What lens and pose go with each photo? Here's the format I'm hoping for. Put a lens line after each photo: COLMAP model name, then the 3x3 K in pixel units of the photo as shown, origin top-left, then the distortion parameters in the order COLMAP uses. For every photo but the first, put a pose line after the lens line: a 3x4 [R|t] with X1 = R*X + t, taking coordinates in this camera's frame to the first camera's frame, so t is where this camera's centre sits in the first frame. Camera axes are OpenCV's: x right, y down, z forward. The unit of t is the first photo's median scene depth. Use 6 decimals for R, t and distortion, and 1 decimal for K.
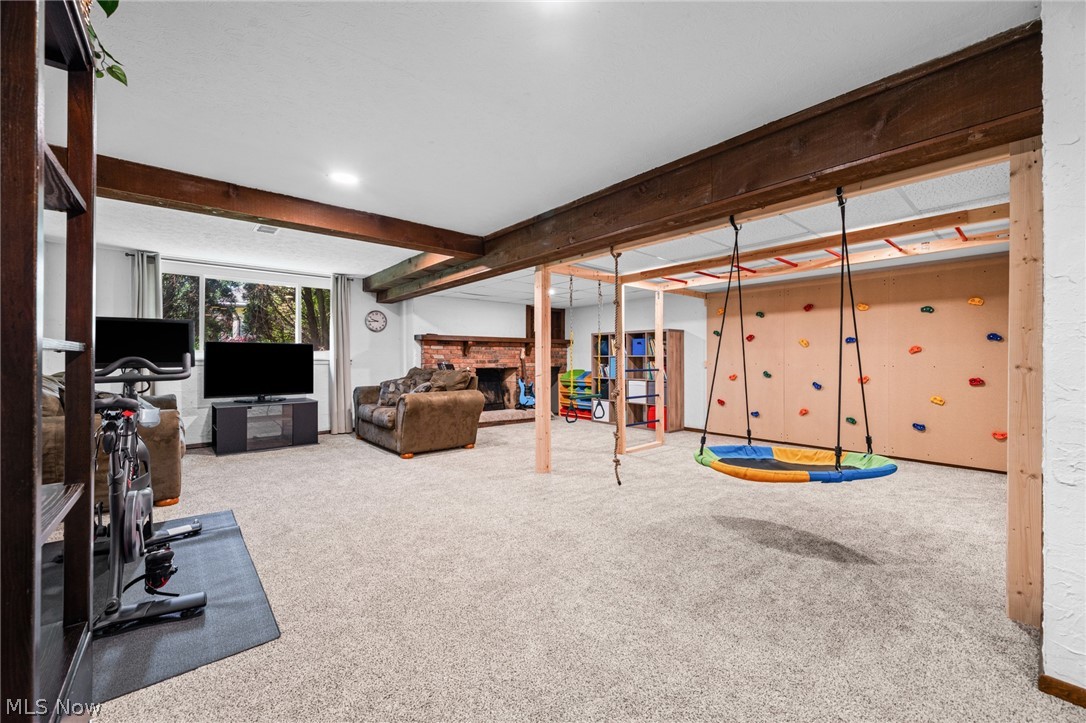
lens RADIAL K [[424.7, 0, 539.8], [0, 424.7, 358.0], [0, 0, 1]] dist [-0.001270, -0.000087]
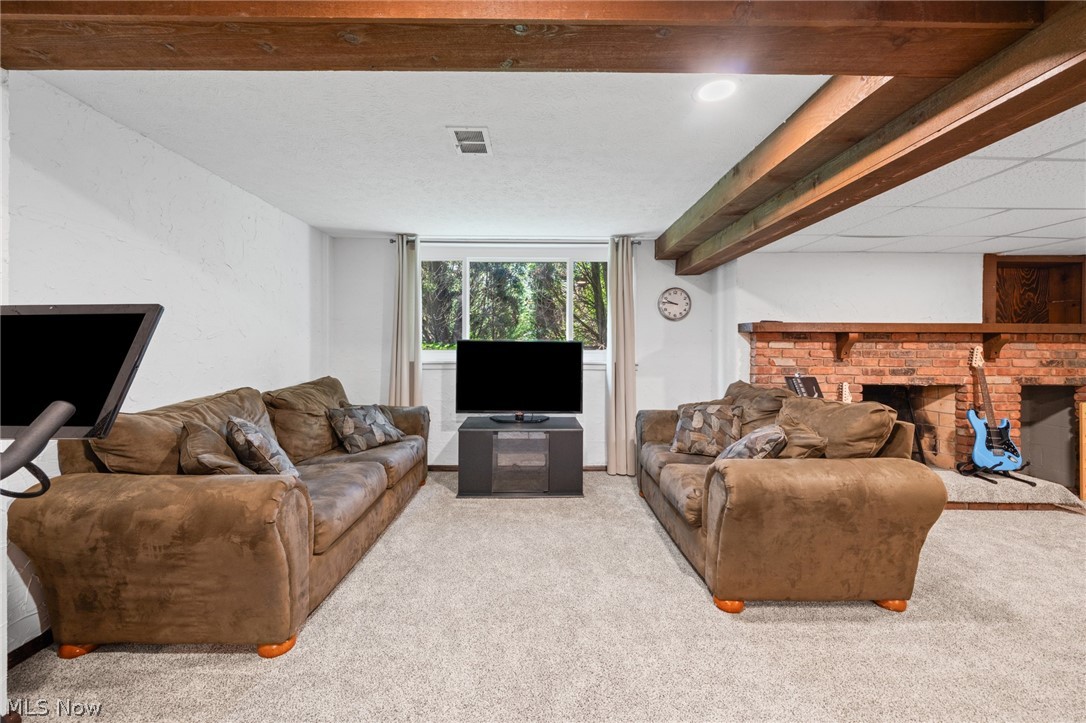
lens RADIAL K [[411.0, 0, 544.3], [0, 411.0, 350.6], [0, 0, 1]] dist [-0.001599, -0.000309]
pose [[0.764503, 0.011393, -0.644520, -0.143832], [-0.005256, 0.999921, 0.011441, -0.024289], [0.644599, -0.005359, 0.764502, 0.425356]]
